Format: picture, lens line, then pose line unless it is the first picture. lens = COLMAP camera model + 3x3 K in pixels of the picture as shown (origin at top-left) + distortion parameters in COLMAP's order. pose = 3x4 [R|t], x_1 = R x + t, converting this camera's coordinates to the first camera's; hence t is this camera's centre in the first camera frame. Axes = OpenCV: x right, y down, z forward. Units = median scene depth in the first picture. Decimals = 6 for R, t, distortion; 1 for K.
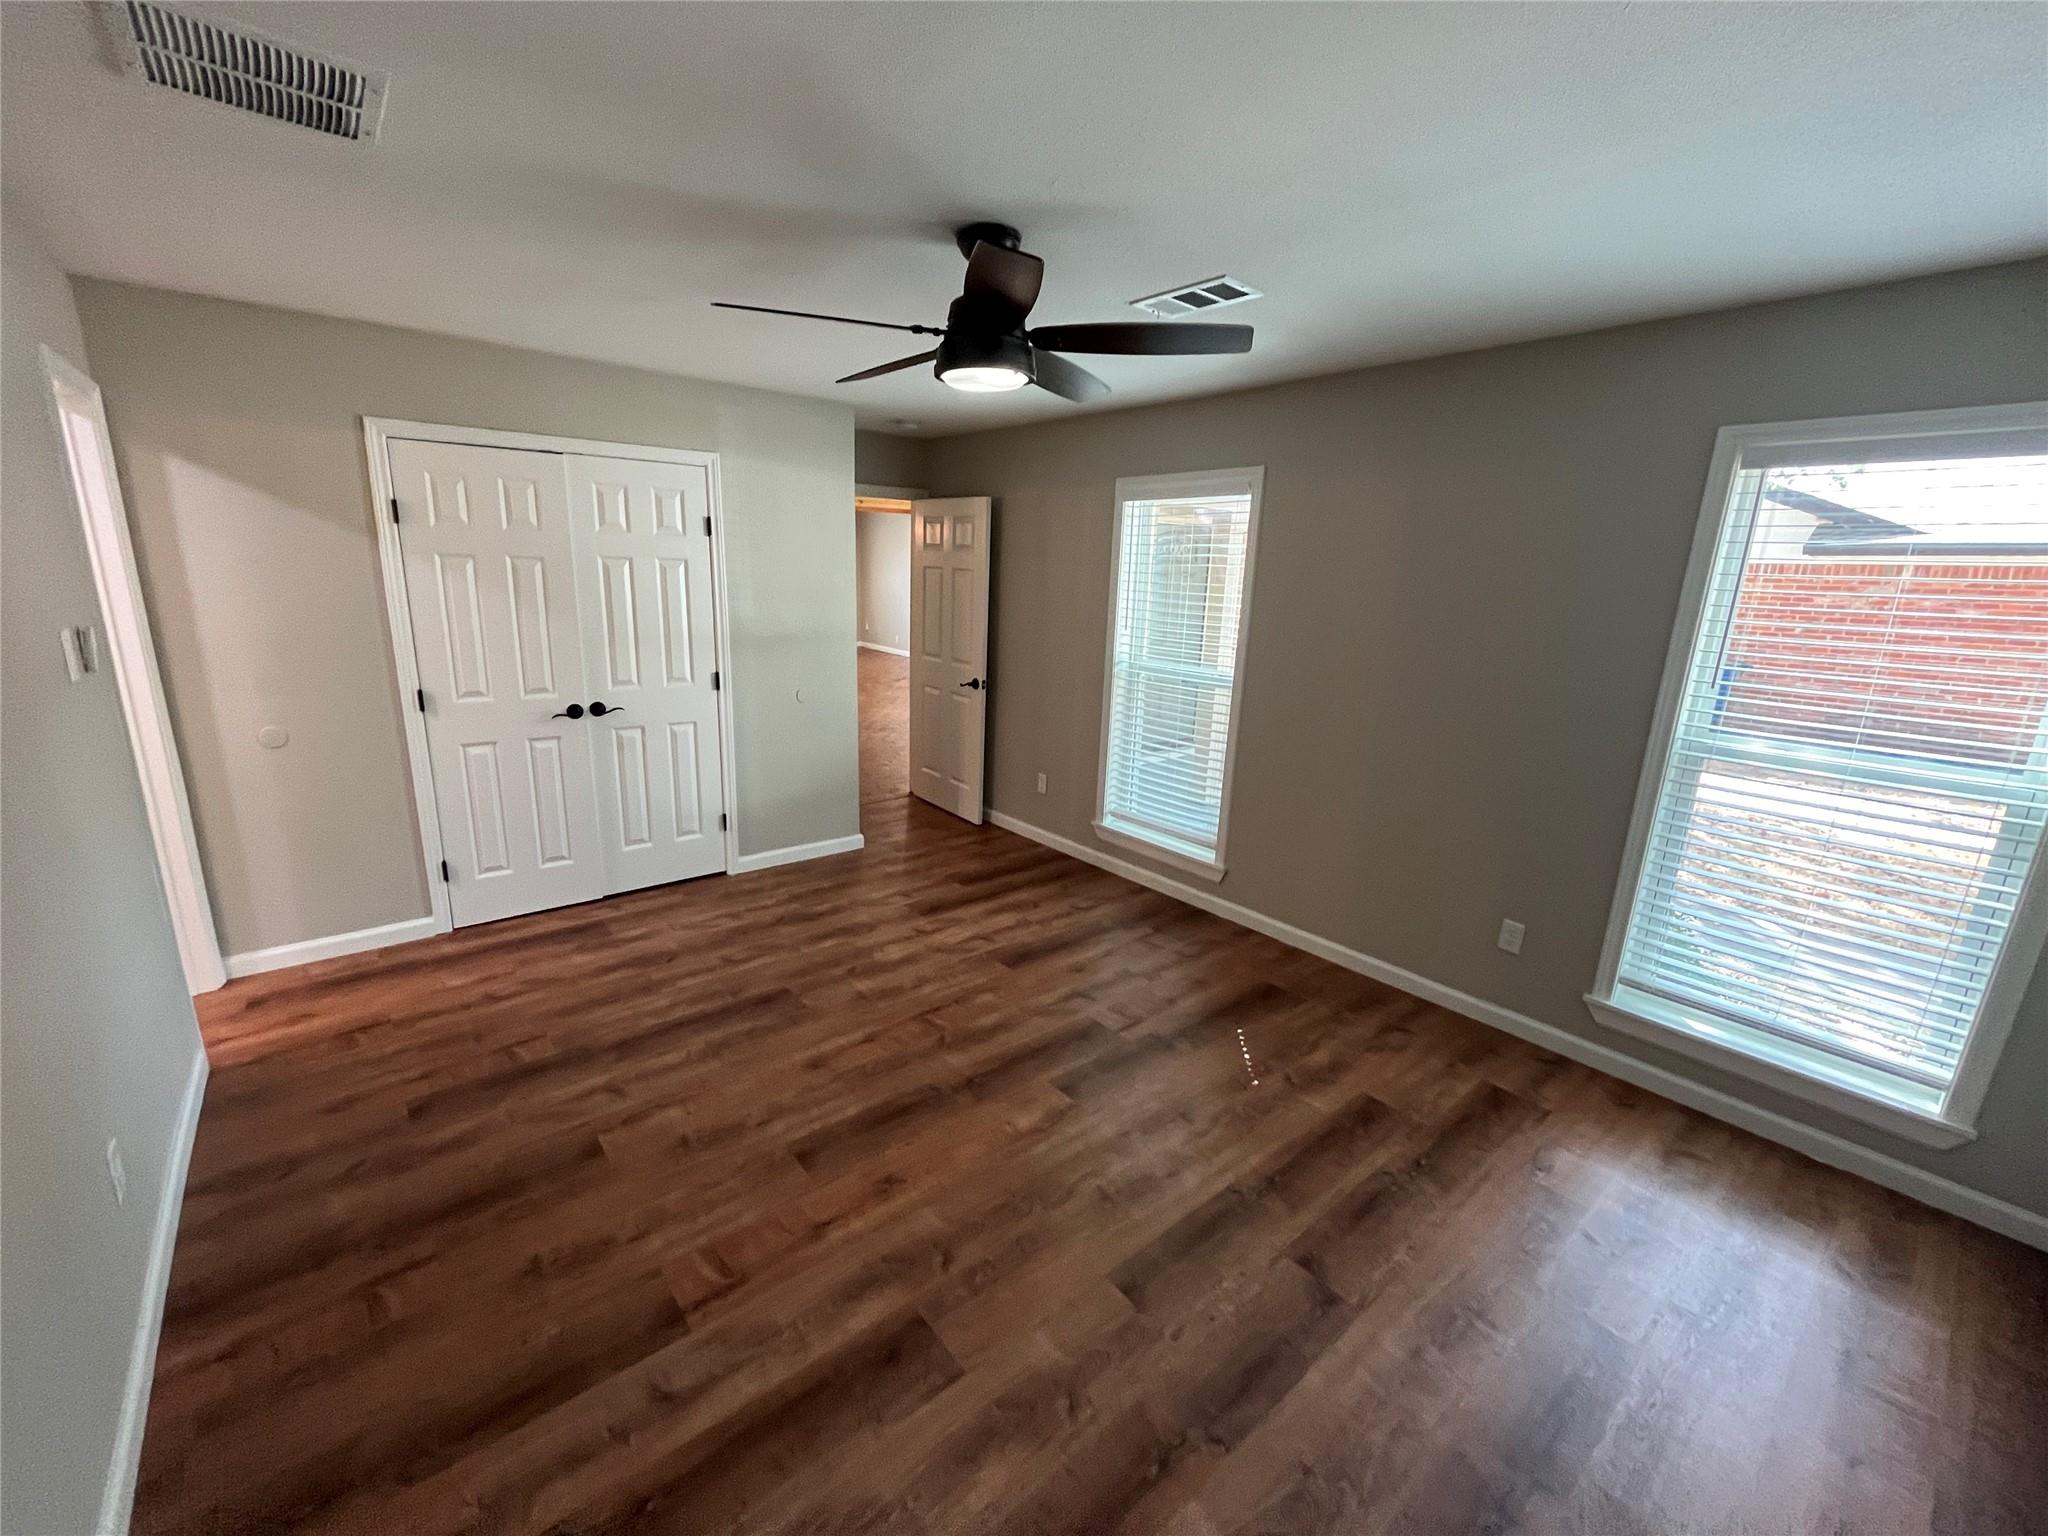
lens RADIAL K [[825.7, 0, 1016.4], [0, 825.7, 768.7], [0, 0, 1]] dist [-0.002759, -0.000249]
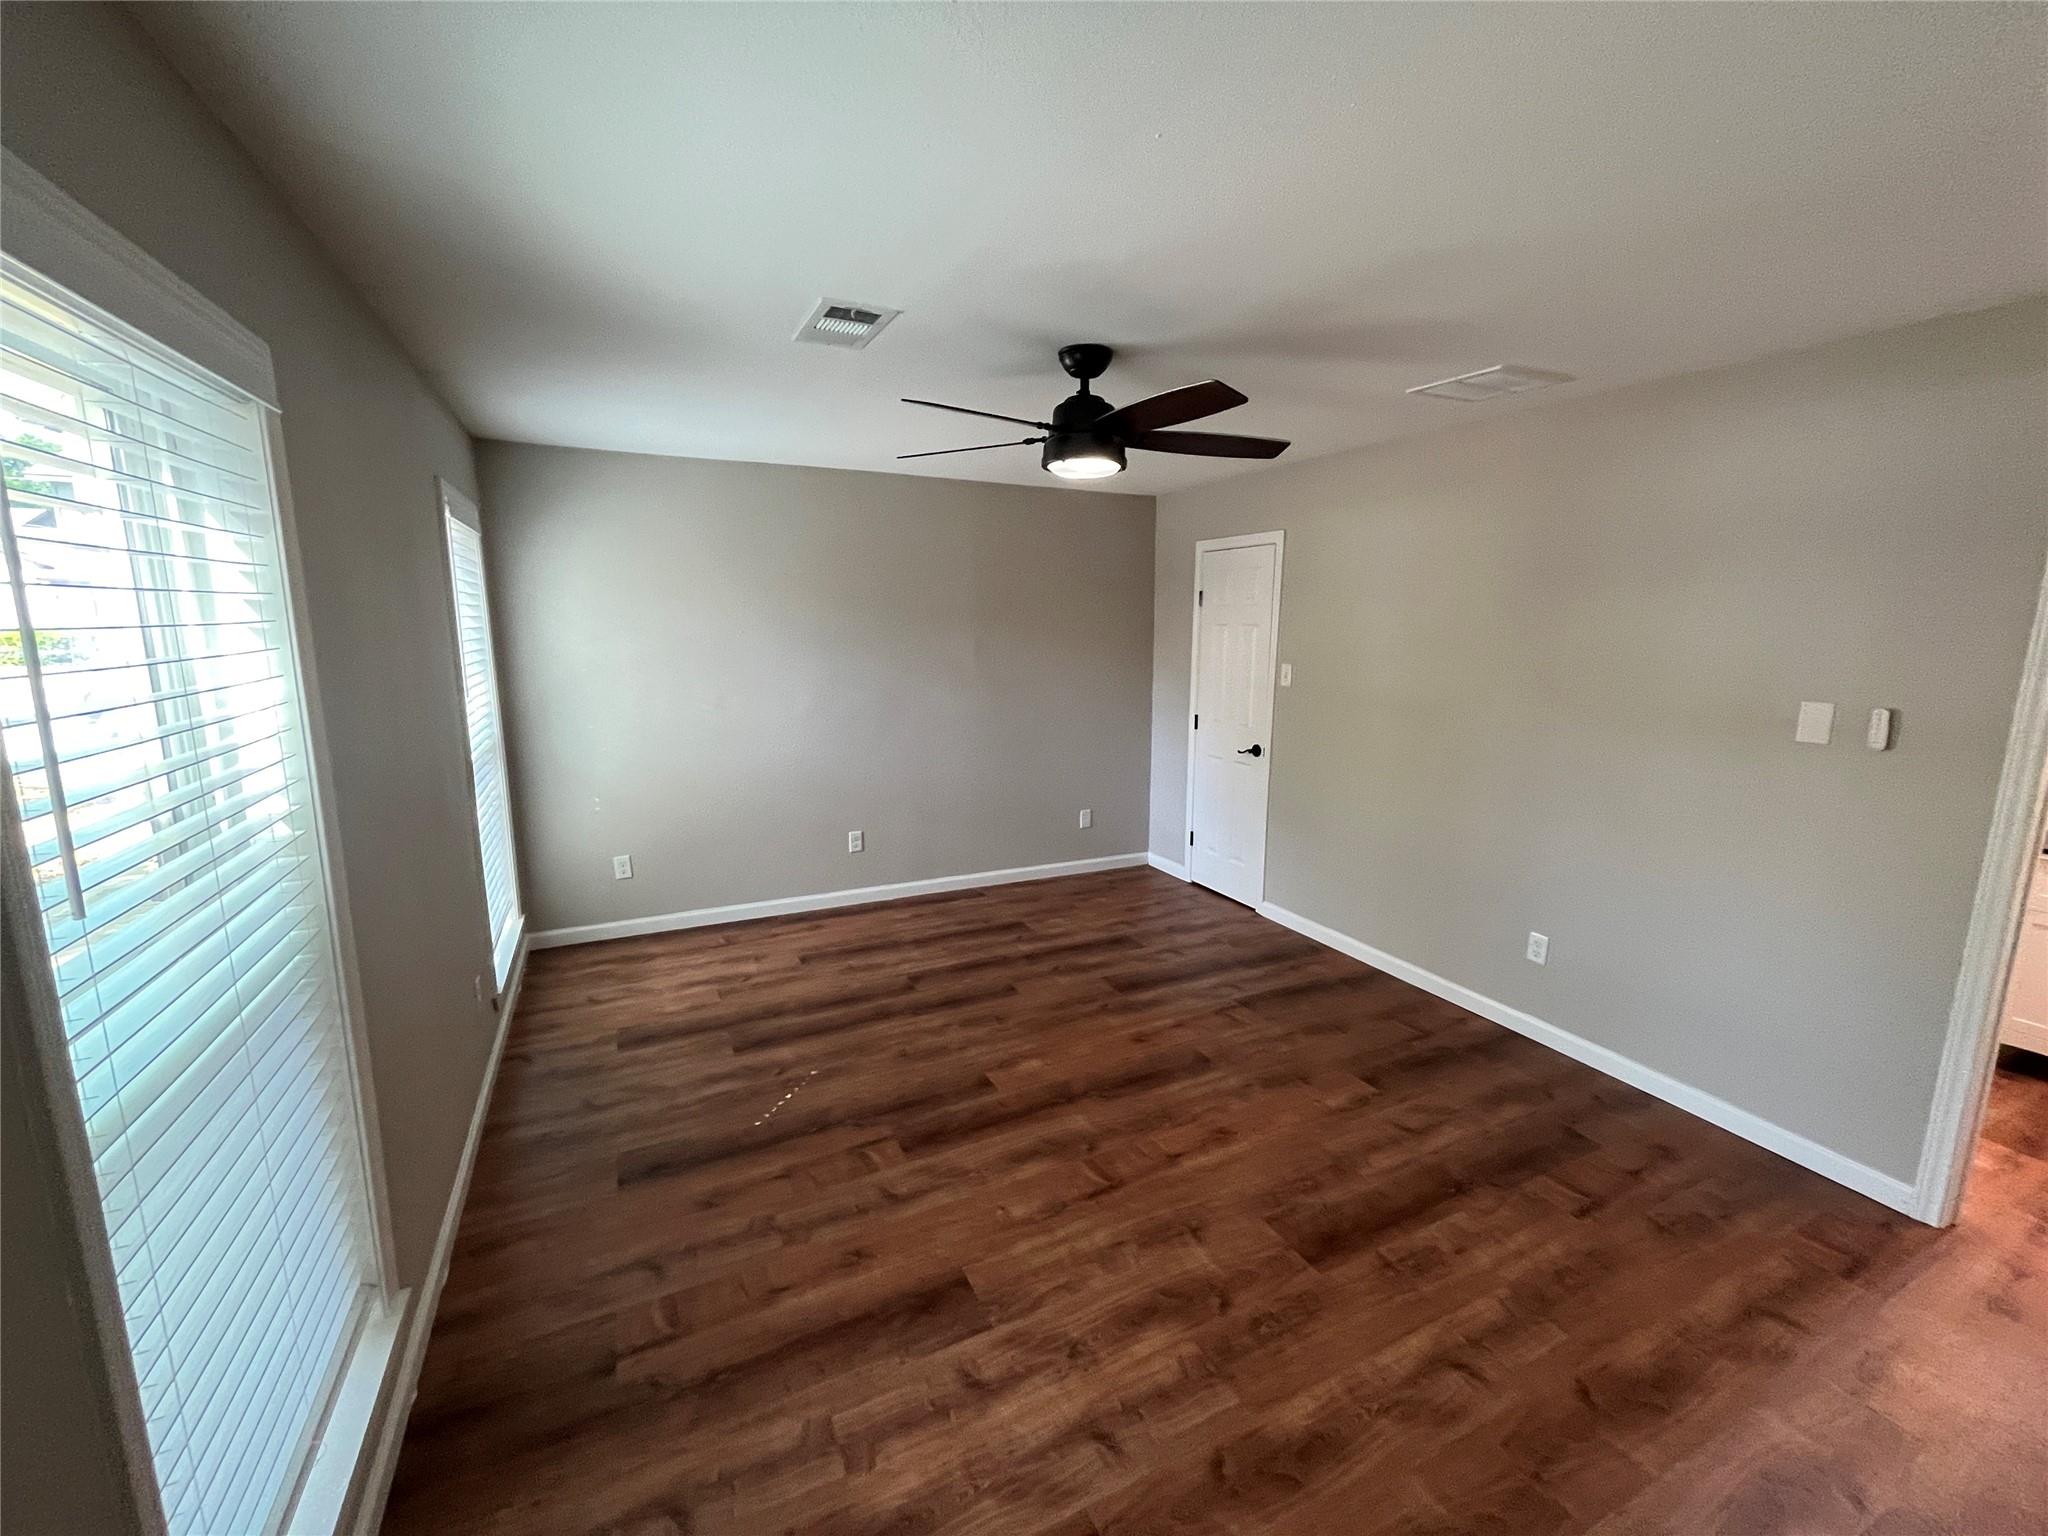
lens RADIAL K [[825.7, 0, 1018.9], [0, 825.7, 763.6], [0, 0, 1]] dist [-0.002759, -0.000249]
pose [[-0.969138, -0.083200, 0.232055, -0.198309], [0.017754, 0.915327, 0.402321, -0.437099], [-0.245880, 0.394024, -0.885601, 1.741988]]
